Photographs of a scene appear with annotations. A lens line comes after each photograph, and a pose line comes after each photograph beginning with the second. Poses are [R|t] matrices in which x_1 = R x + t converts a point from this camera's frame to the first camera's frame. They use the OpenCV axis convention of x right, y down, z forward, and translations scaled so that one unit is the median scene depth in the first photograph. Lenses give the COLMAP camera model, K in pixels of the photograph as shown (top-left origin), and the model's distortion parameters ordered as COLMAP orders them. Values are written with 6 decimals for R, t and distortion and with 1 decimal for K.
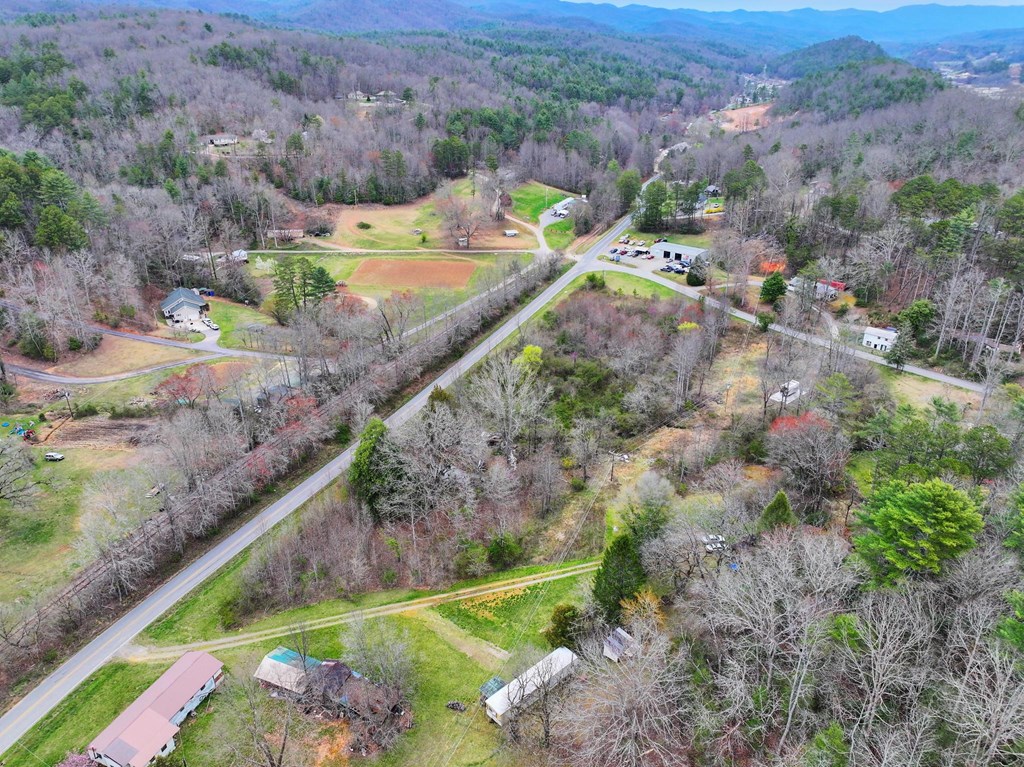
lens RADIAL K [[716.1, 0, 509.6], [0, 716.1, 383.7], [0, 0, 1]] dist [0.000448, 0.012434]
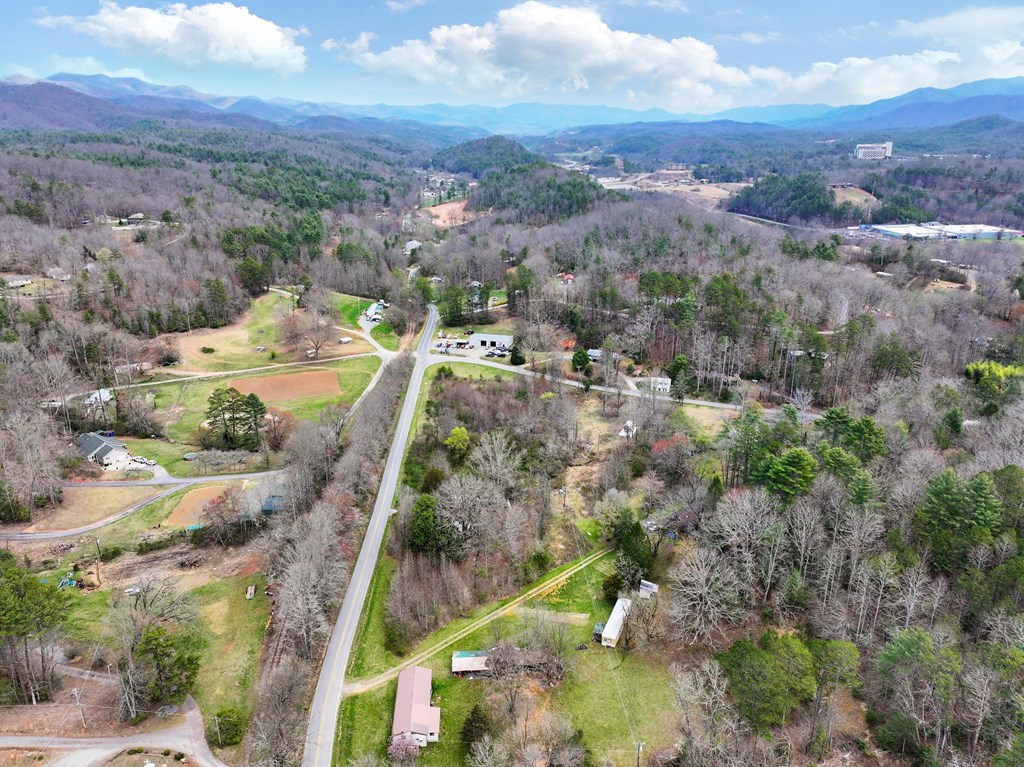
lens RADIAL K [[716.1, 0, 509.6], [0, 716.1, 383.7], [0, 0, 1]] dist [0.000448, 0.012434]
pose [[0.901709, -0.144606, 0.407443, -0.267312], [0.186992, 0.980144, -0.065967, -0.018064], [-0.389814, 0.135671, 0.910845, -0.162650]]
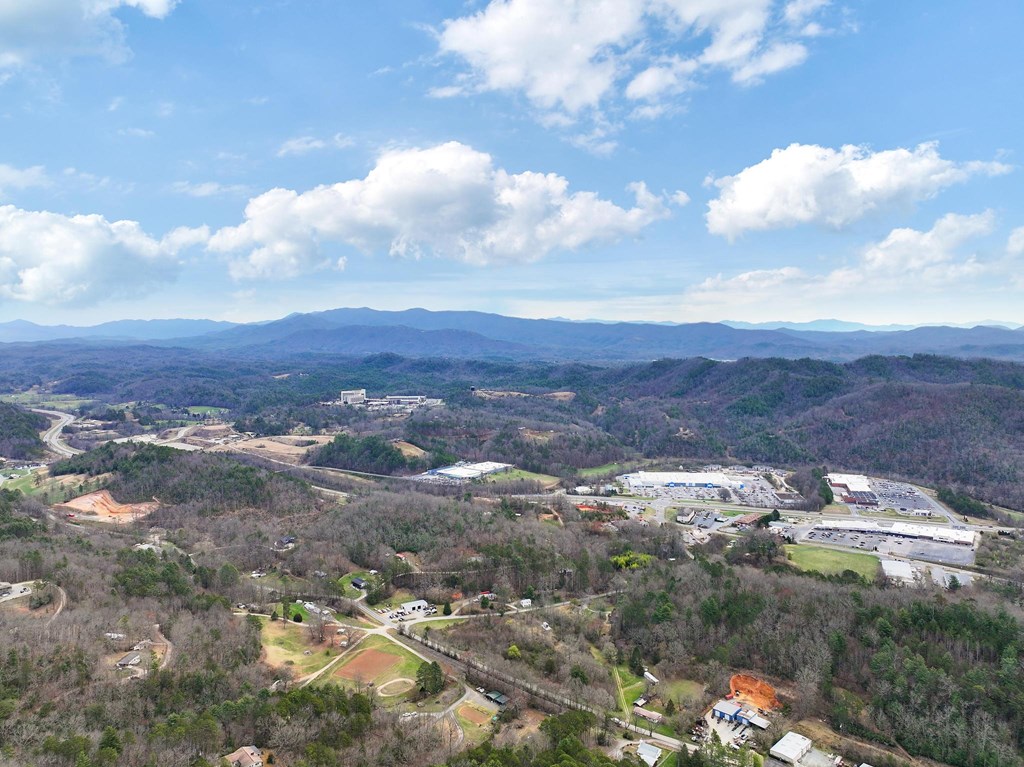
lens RADIAL K [[716.1, 0, 509.6], [0, 716.1, 383.7], [0, 0, 1]] dist [0.000448, 0.012434]
pose [[0.322510, -0.064193, 0.944387, -1.692416], [0.413881, 0.906835, -0.079701, -0.506563], [-0.851287, 0.416568, 0.319031, -0.216028]]
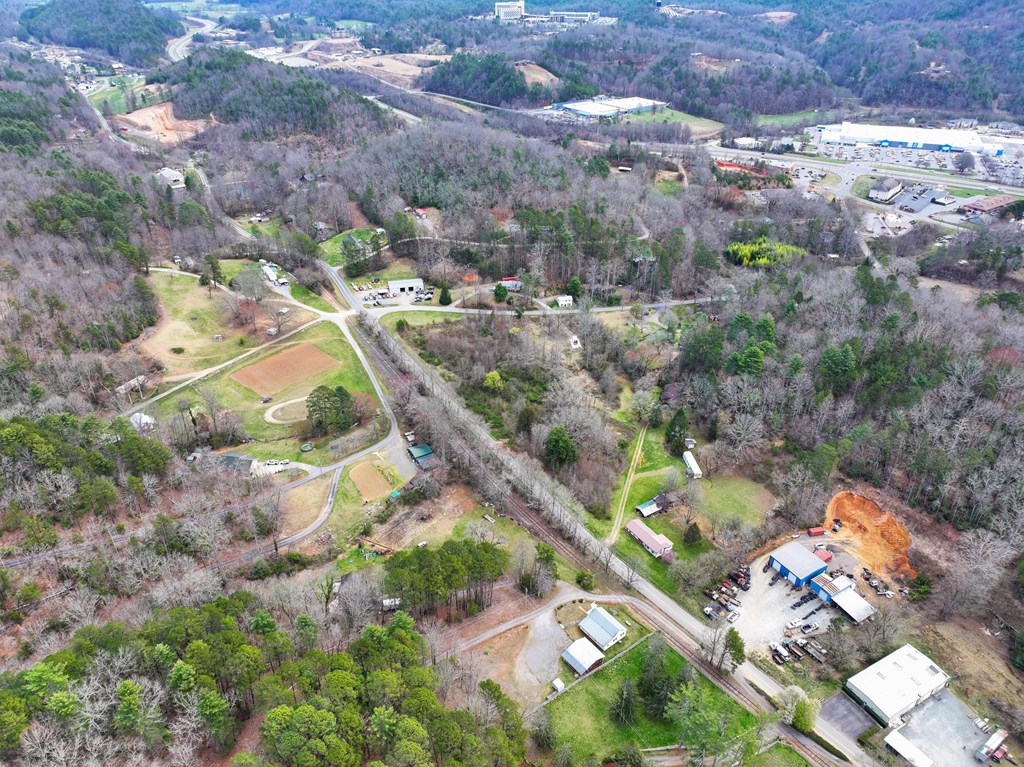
lens RADIAL K [[716.1, 0, 509.6], [0, 716.1, 383.7], [0, 0, 1]] dist [0.000448, 0.012434]
pose [[0.575565, -0.419525, 0.701943, -0.798625], [0.351872, 0.901903, 0.250513, -0.302537], [-0.738181, 0.102807, 0.666723, -0.152765]]
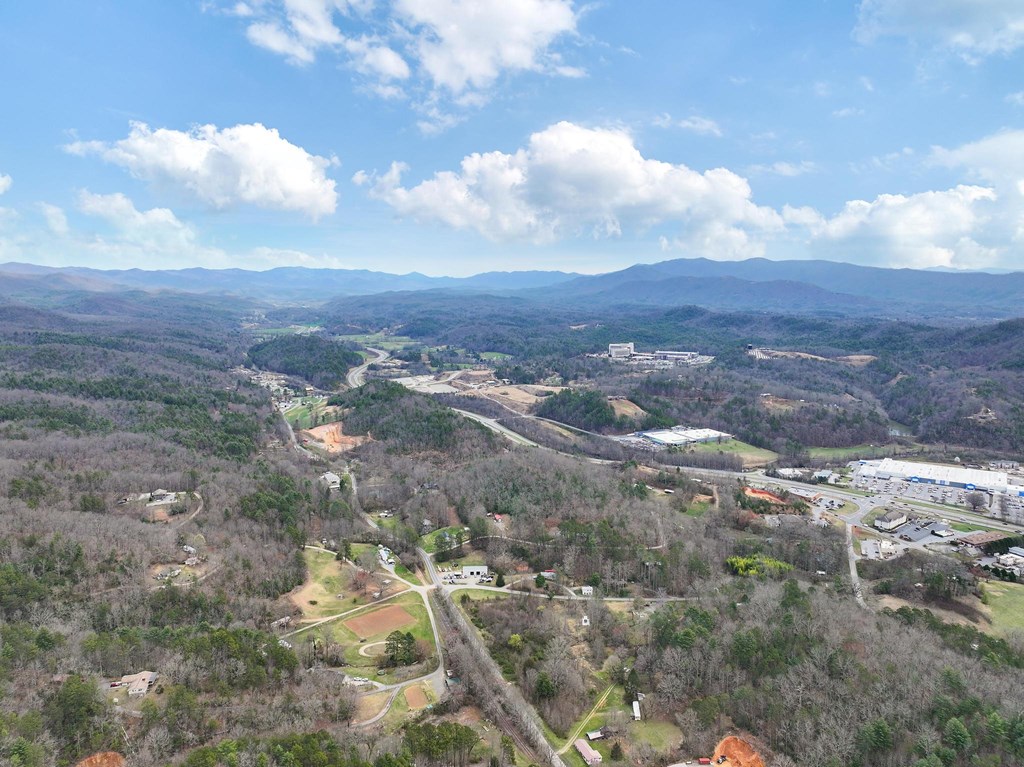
lens RADIAL K [[716.1, 0, 509.6], [0, 716.1, 383.7], [0, 0, 1]] dist [0.000448, 0.012434]
pose [[0.718601, -0.091038, 0.689438, -1.099181], [0.299537, 0.935235, -0.188713, -0.272632], [-0.627607, 0.342121, 0.699330, -0.723064]]
